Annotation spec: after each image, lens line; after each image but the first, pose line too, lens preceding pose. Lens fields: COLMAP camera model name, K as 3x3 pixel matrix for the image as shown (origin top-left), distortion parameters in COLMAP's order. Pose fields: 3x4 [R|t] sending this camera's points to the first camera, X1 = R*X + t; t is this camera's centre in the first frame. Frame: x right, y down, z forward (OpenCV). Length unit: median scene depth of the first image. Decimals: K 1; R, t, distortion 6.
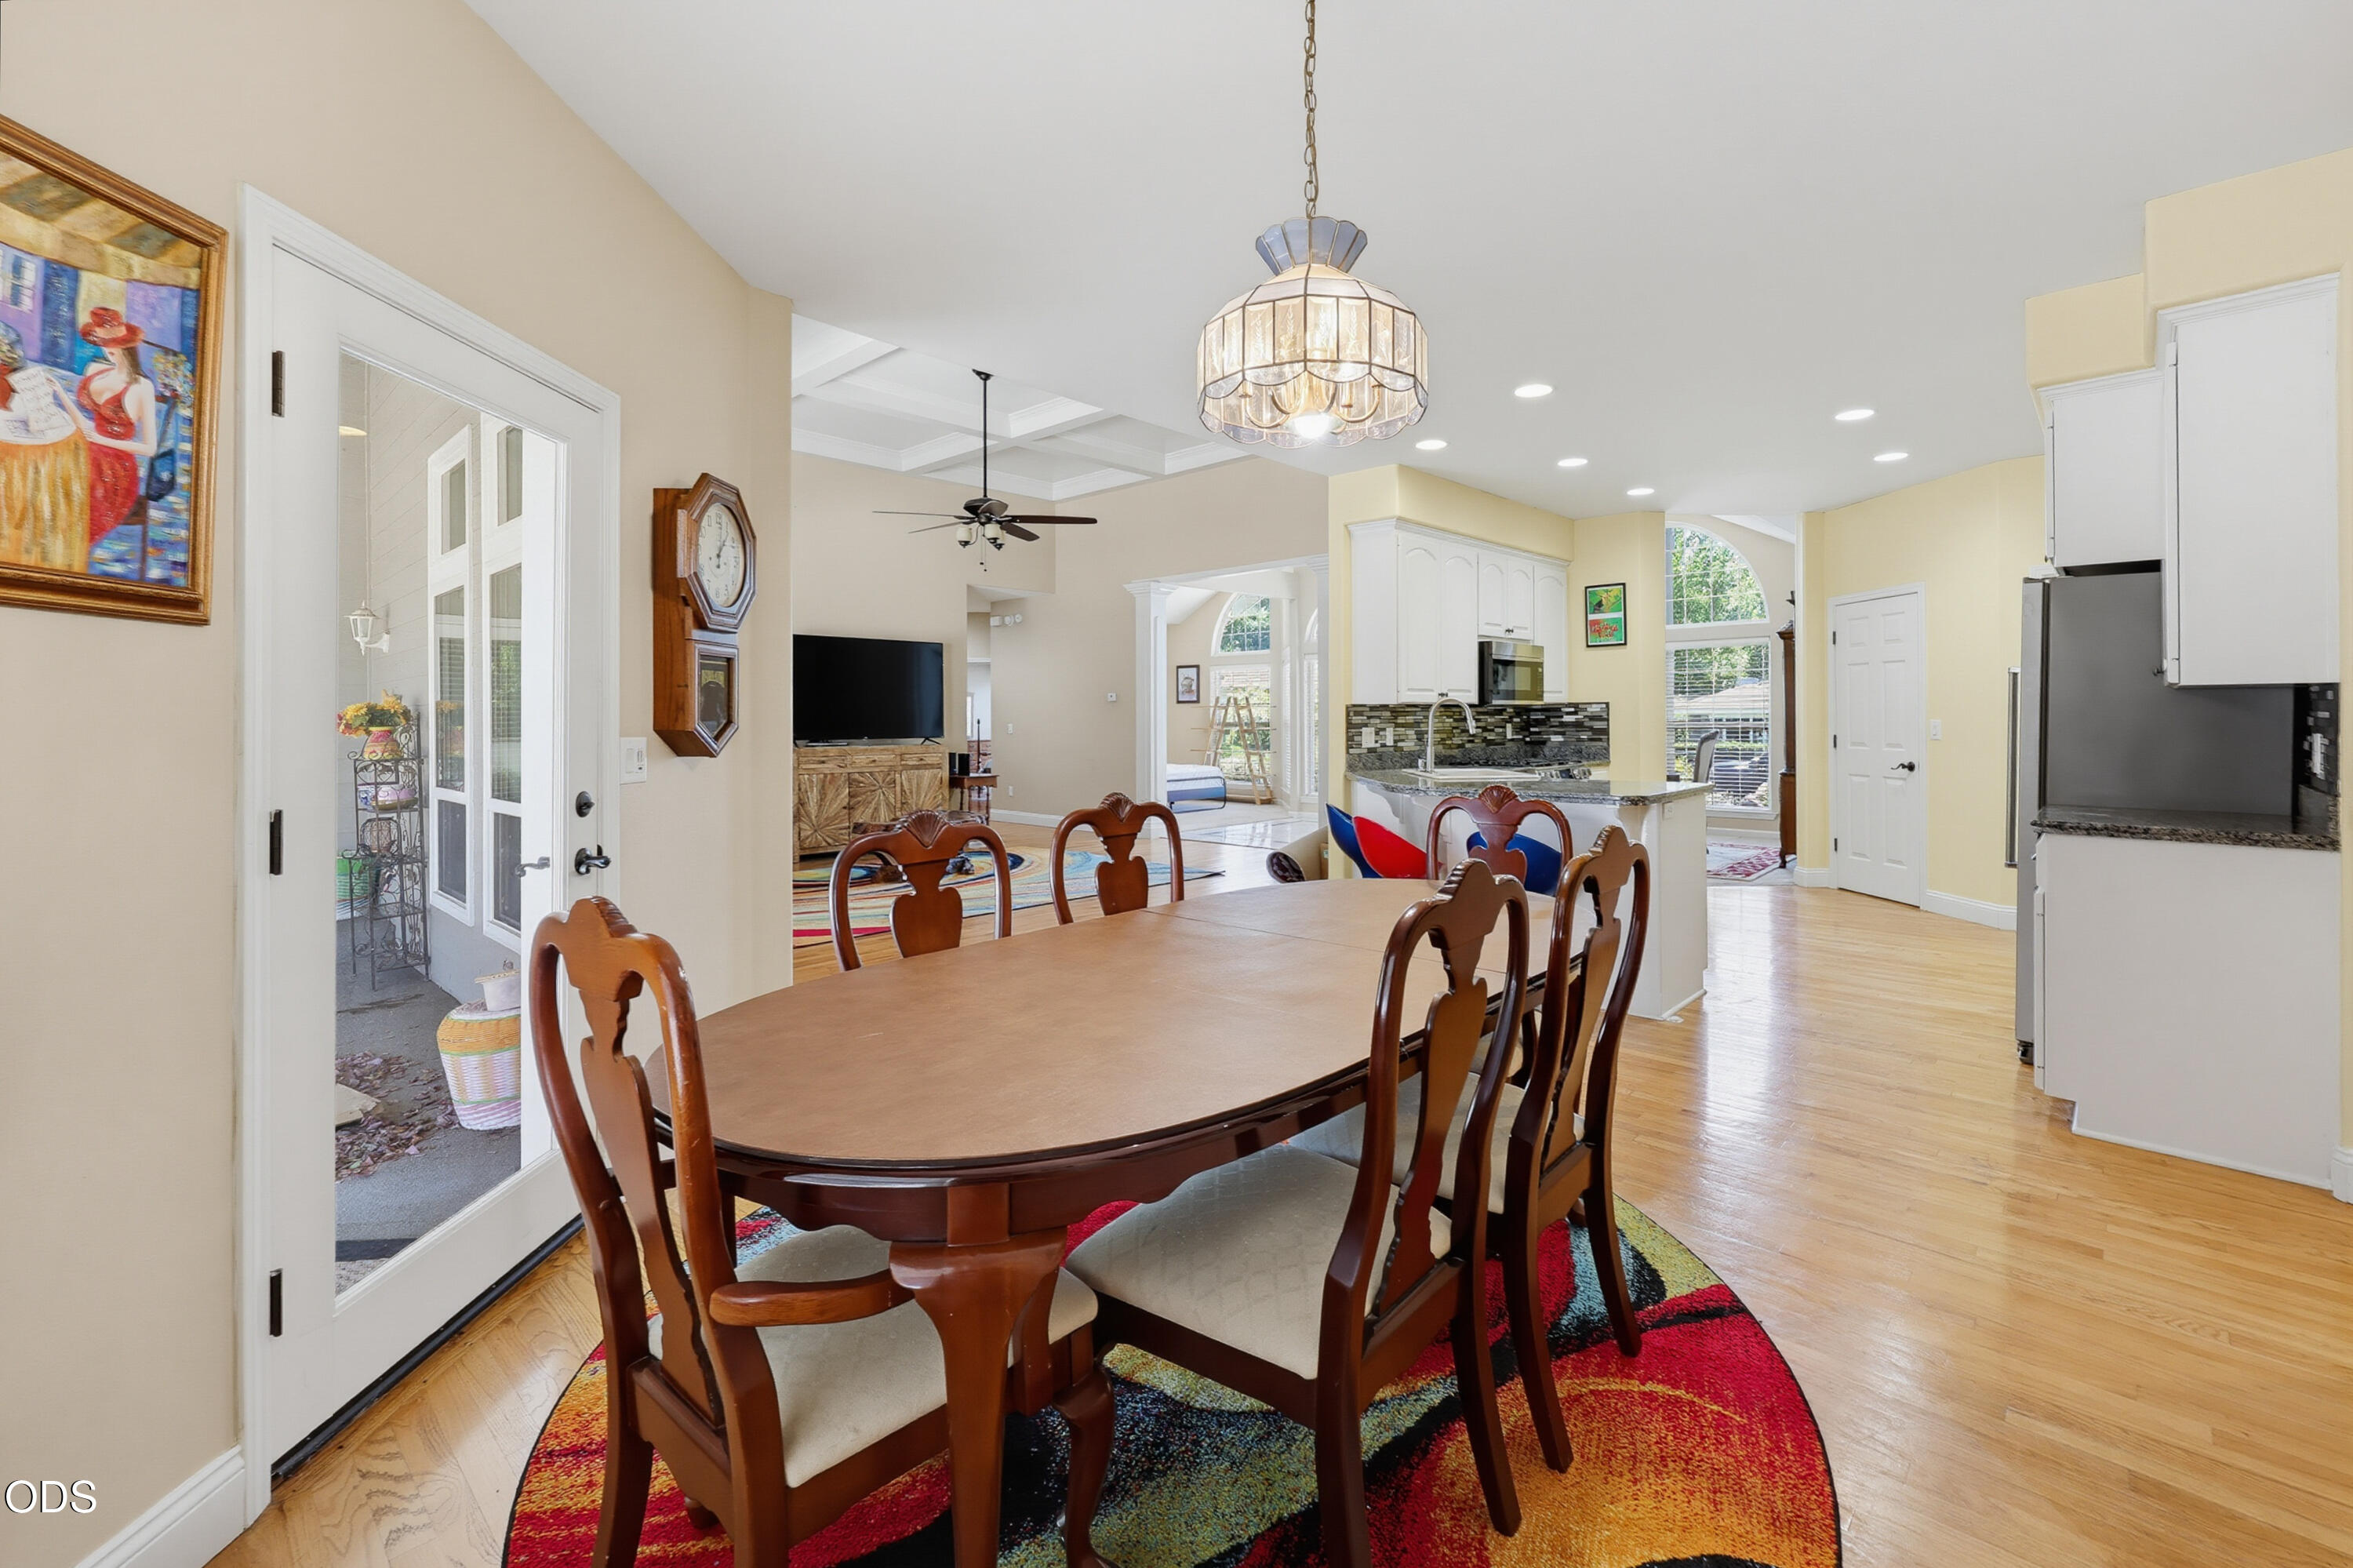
lens RADIAL K [[967.4, 0, 1173.7], [0, 967.4, 691.3], [0, 0, 1]] dist [-0.000846, -0.000018]
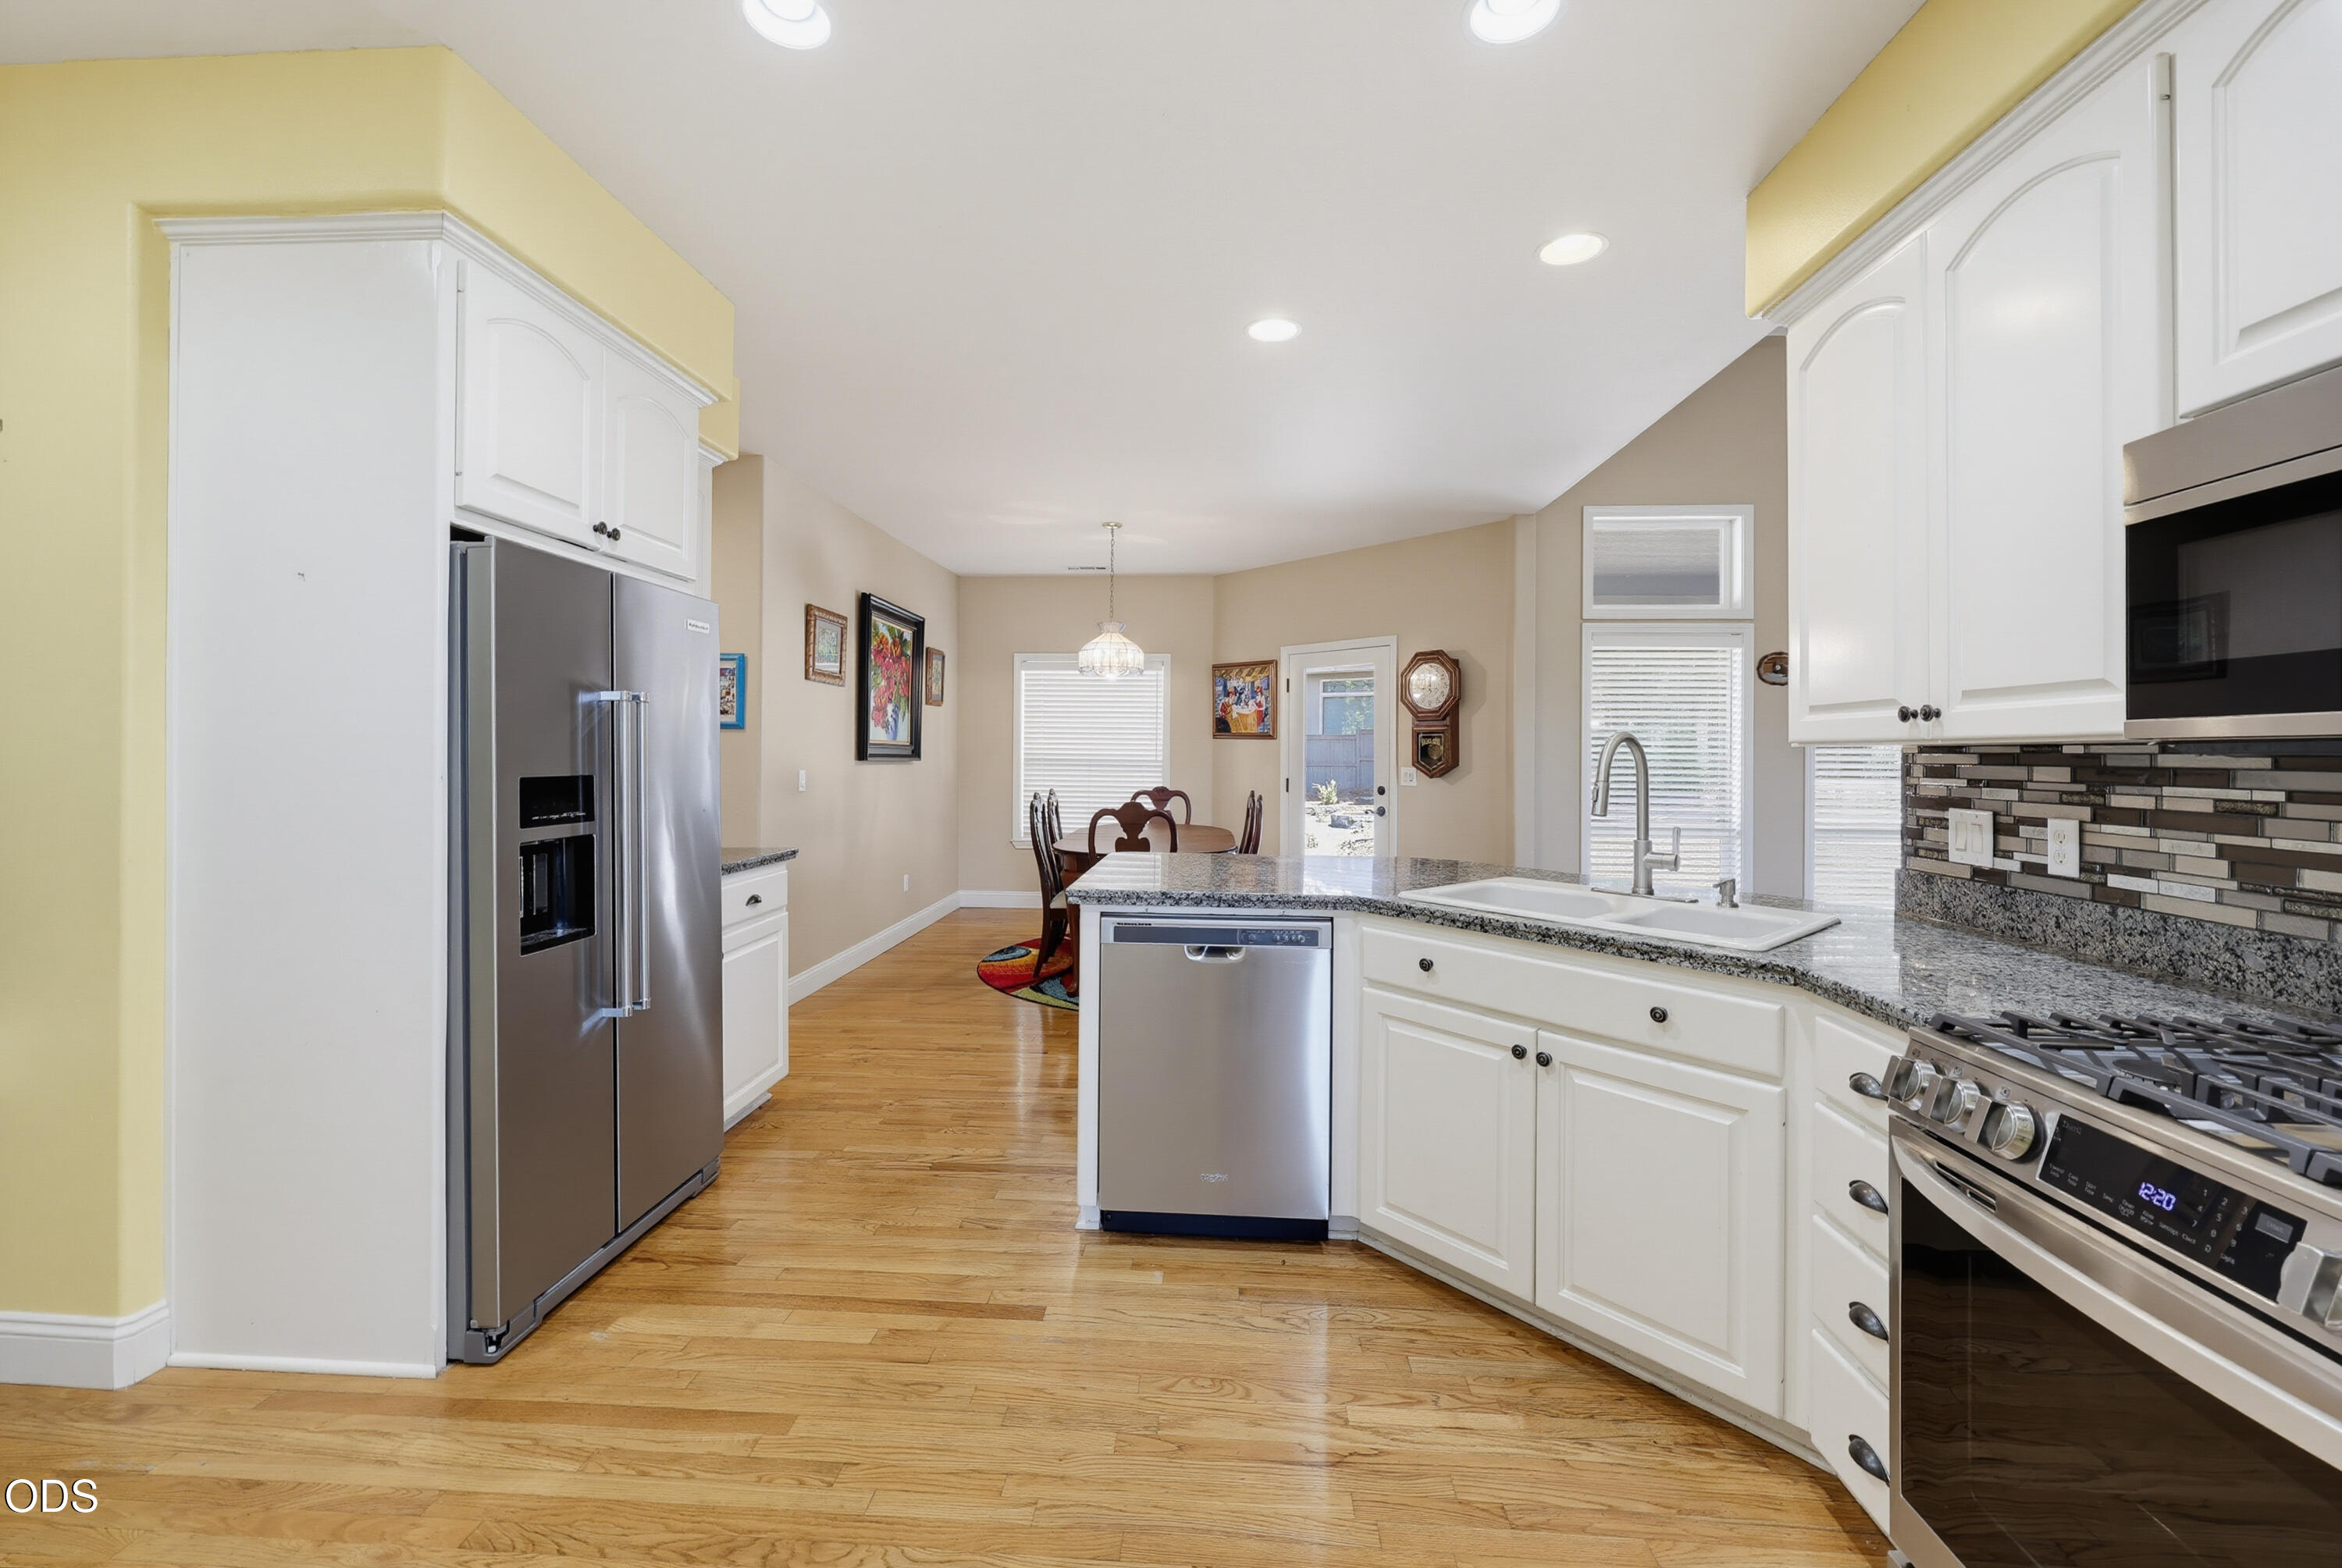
lens RADIAL K [[948.3, 0, 1176.7], [0, 948.3, 755.8], [0, 0, 1]] dist [0.000704, 0.000119]
pose [[-0.743585, 0.002208, -0.668638, 0.643431], [0.013615, 0.999837, -0.011839, 0.016637], [0.668503, -0.017907, -0.743494, 1.036117]]
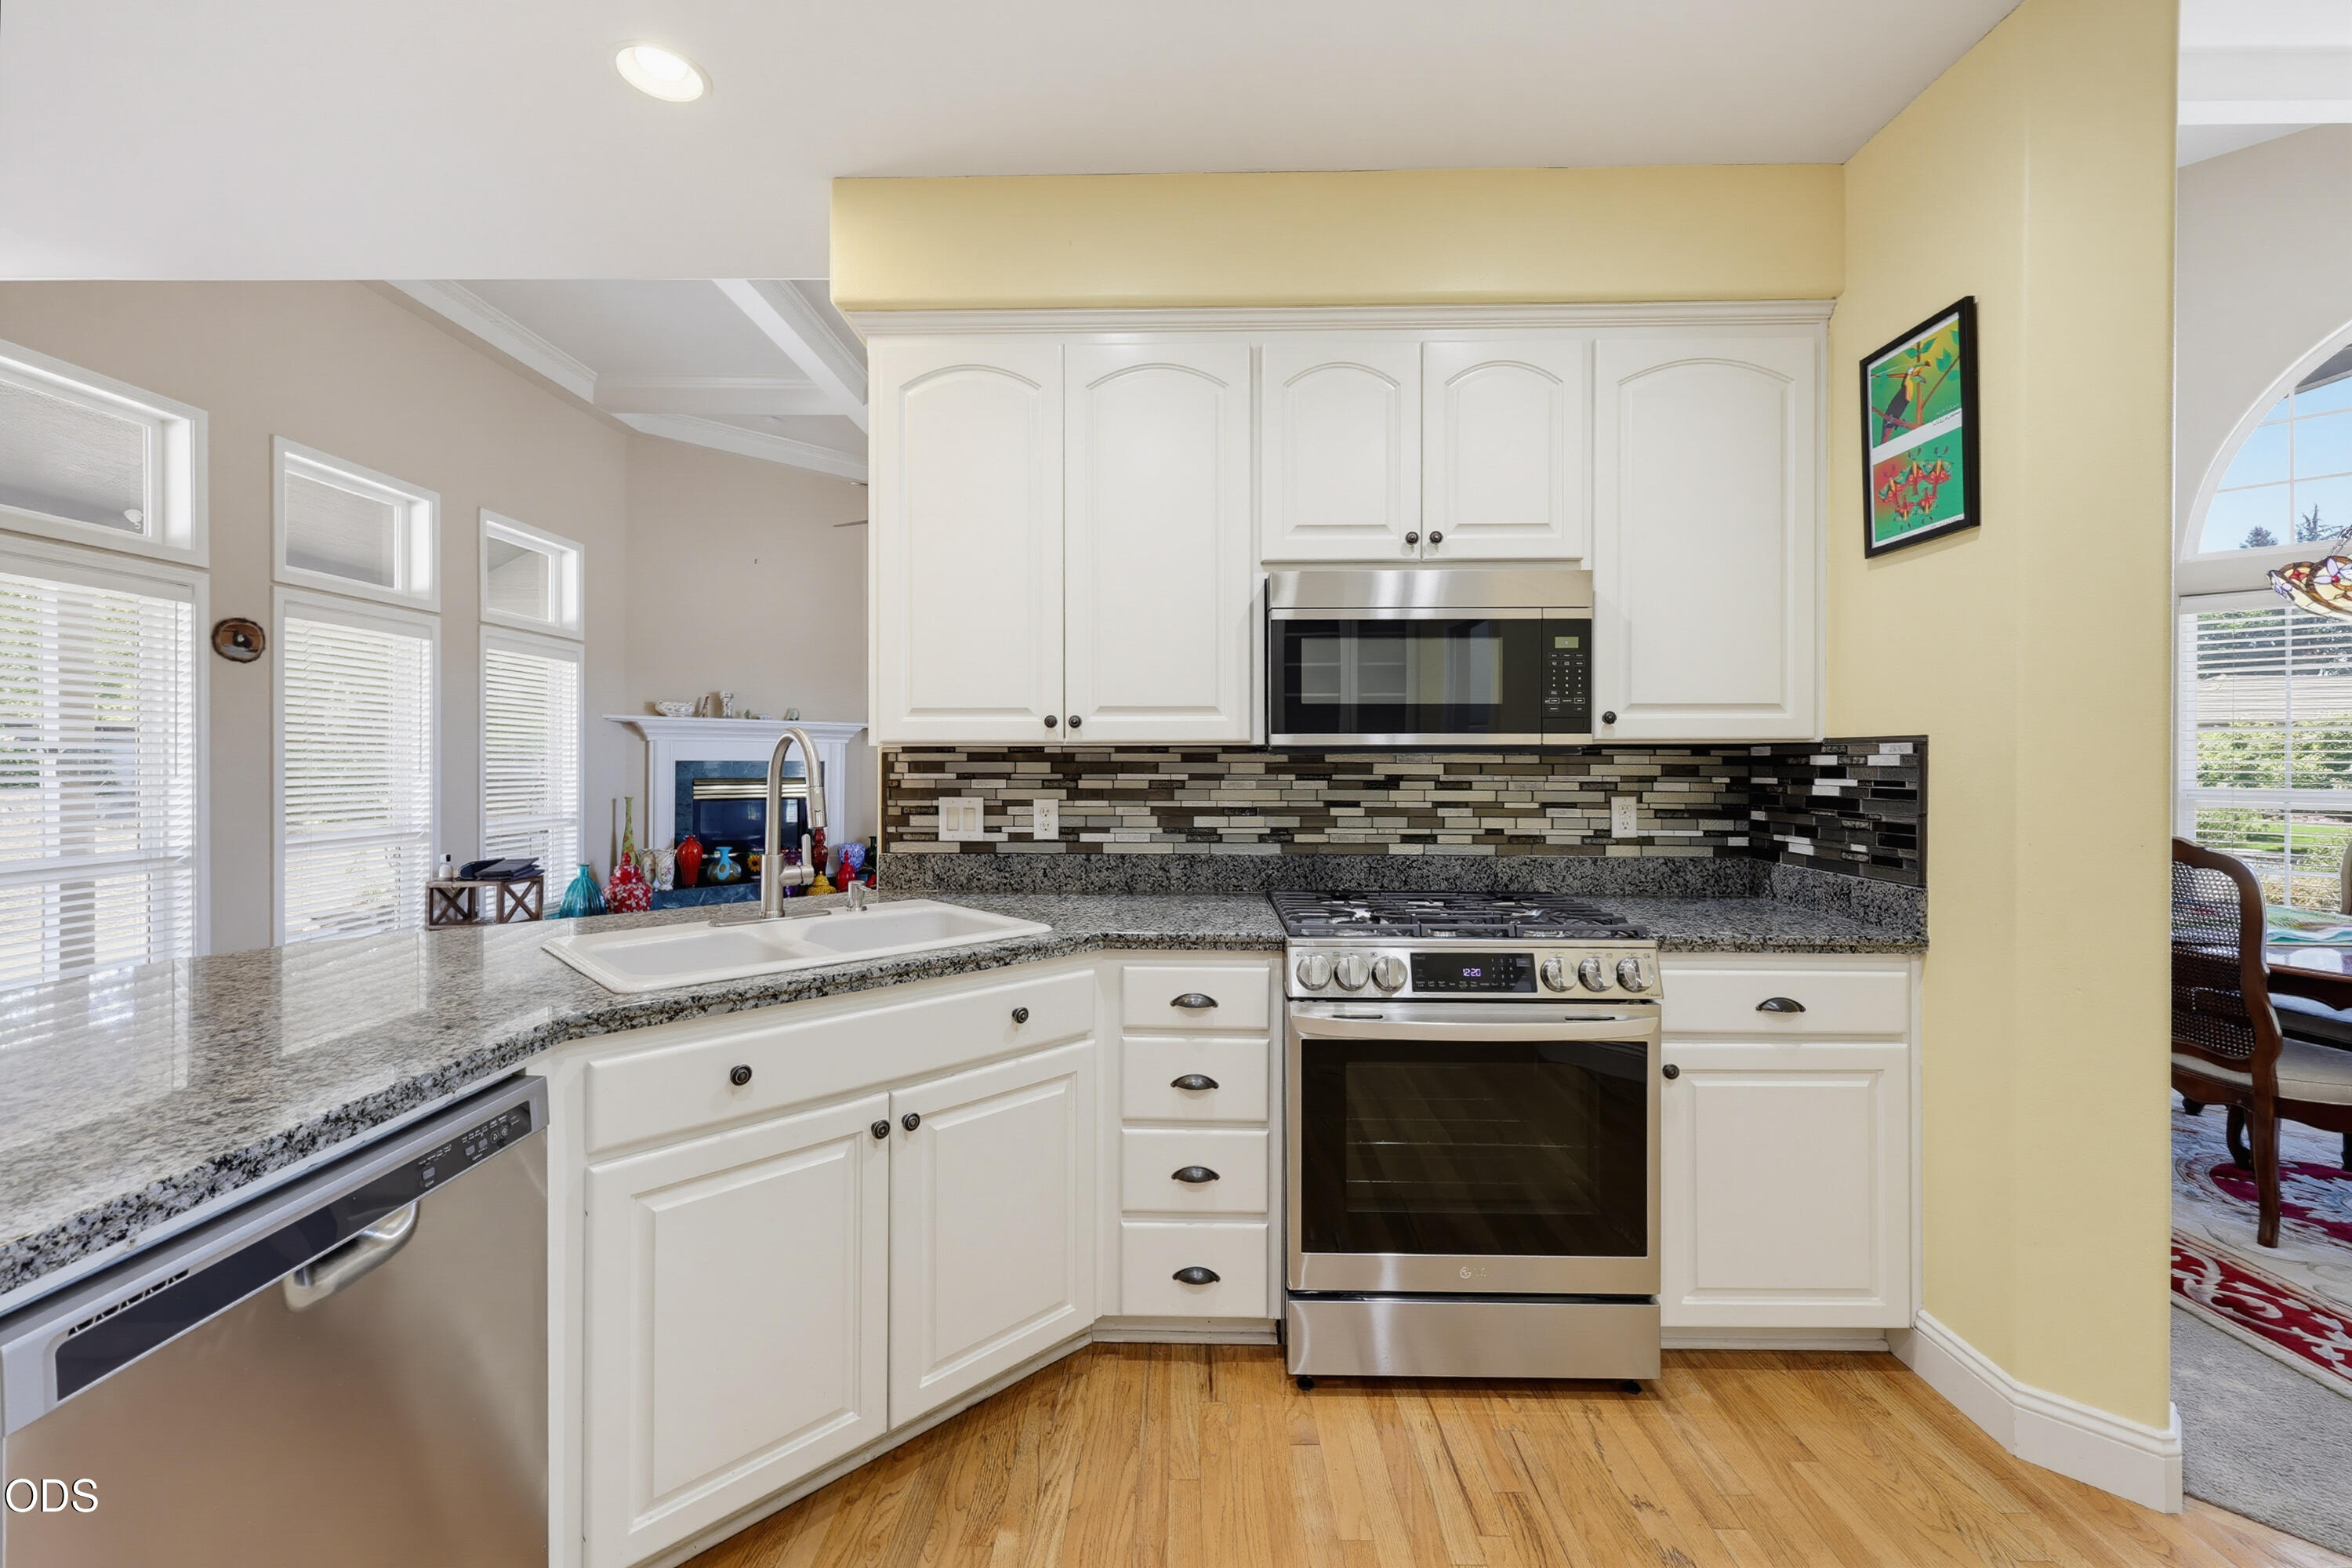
lens RADIAL K [[944.6, 0, 1175.2], [0, 944.6, 766.7], [0, 0, 1]] dist [0.001159, 0.000090]
pose [[0.698315, 0.012158, -0.715687, 0.574583], [0.013196, 0.999467, 0.029854, 0.010451], [0.715669, -0.030291, 0.697783, 0.739573]]
